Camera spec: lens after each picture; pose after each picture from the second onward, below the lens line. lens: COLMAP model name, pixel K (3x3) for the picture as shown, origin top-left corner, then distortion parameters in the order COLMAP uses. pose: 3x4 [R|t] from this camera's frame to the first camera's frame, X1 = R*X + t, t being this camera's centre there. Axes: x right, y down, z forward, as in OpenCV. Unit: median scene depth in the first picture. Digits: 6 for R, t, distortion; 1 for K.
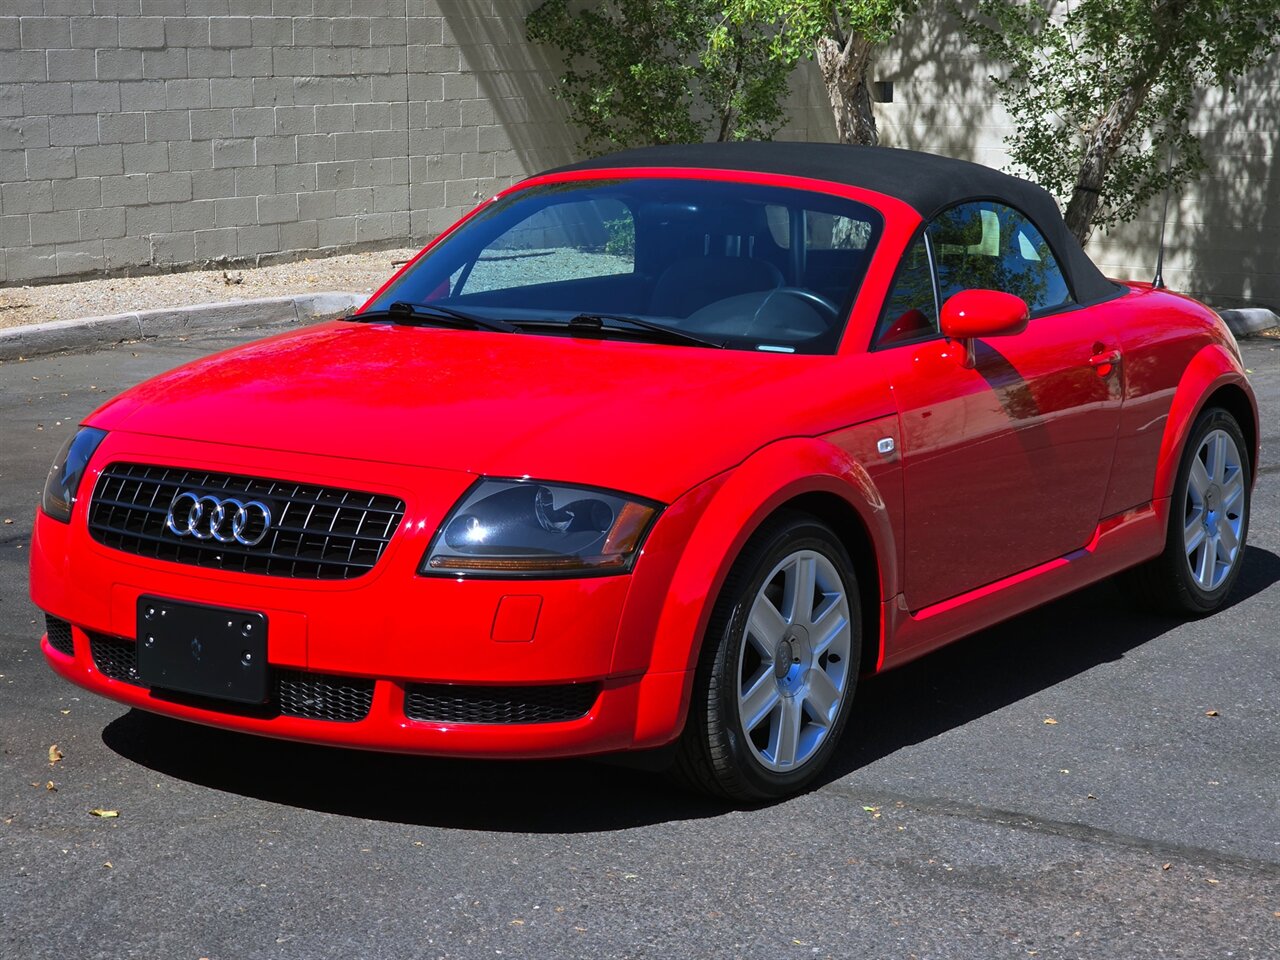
lens RADIAL K [[2558.5, 0, 634.2], [0, 2558.5, 501.2], [0, 0, 1]] dist [0.068796, 0.101315]
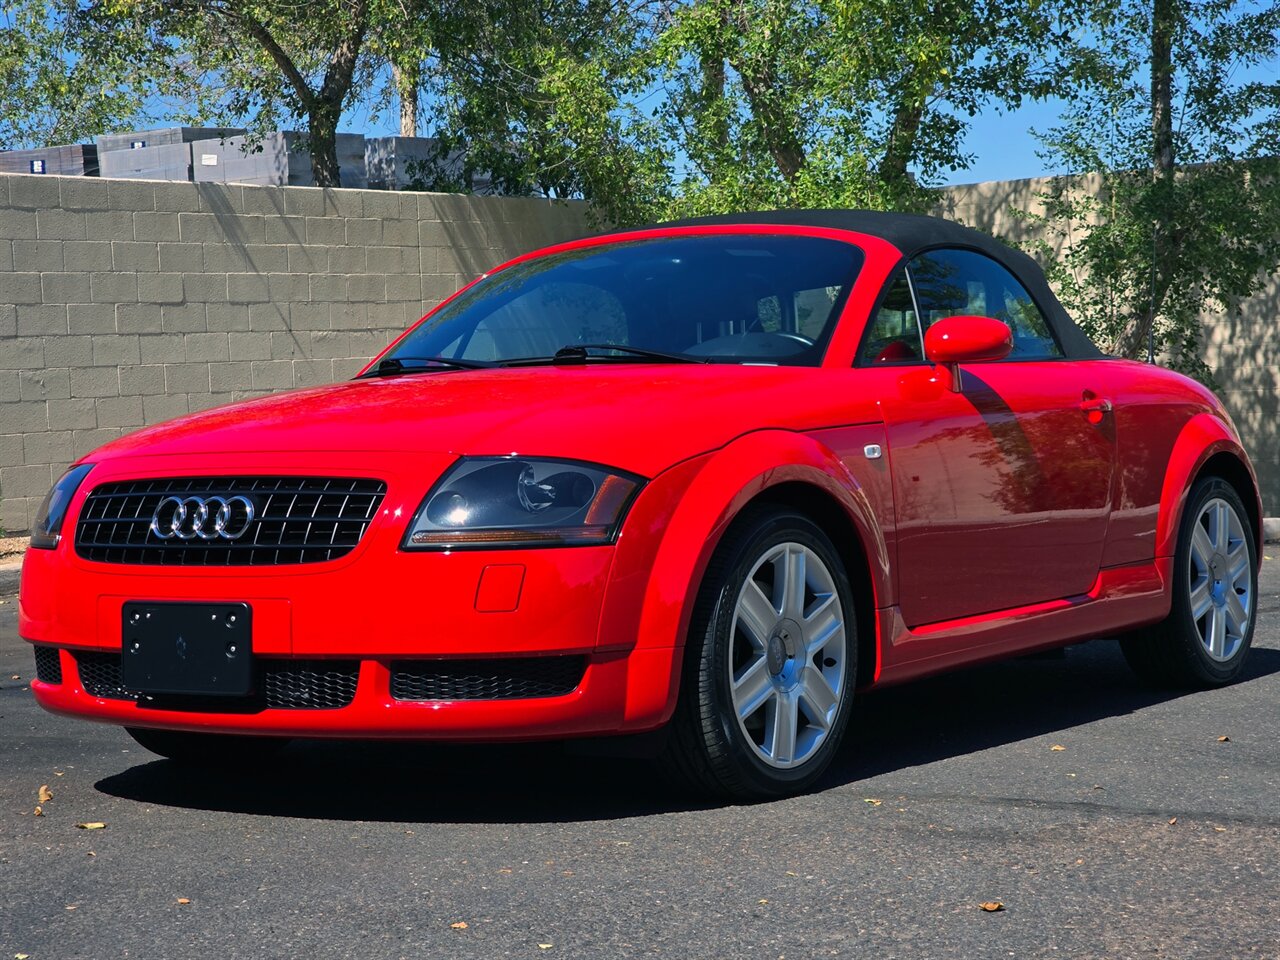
lens RADIAL K [[2558.5, 0, 634.2], [0, 2558.5, 501.2], [0, 0, 1]] dist [0.068796, 0.101315]
pose [[0.999246, -0.036979, -0.011846, 0.017095], [0.035140, 0.990980, -0.129319, 0.128183], [0.016522, 0.128805, 0.991532, 0.011559]]
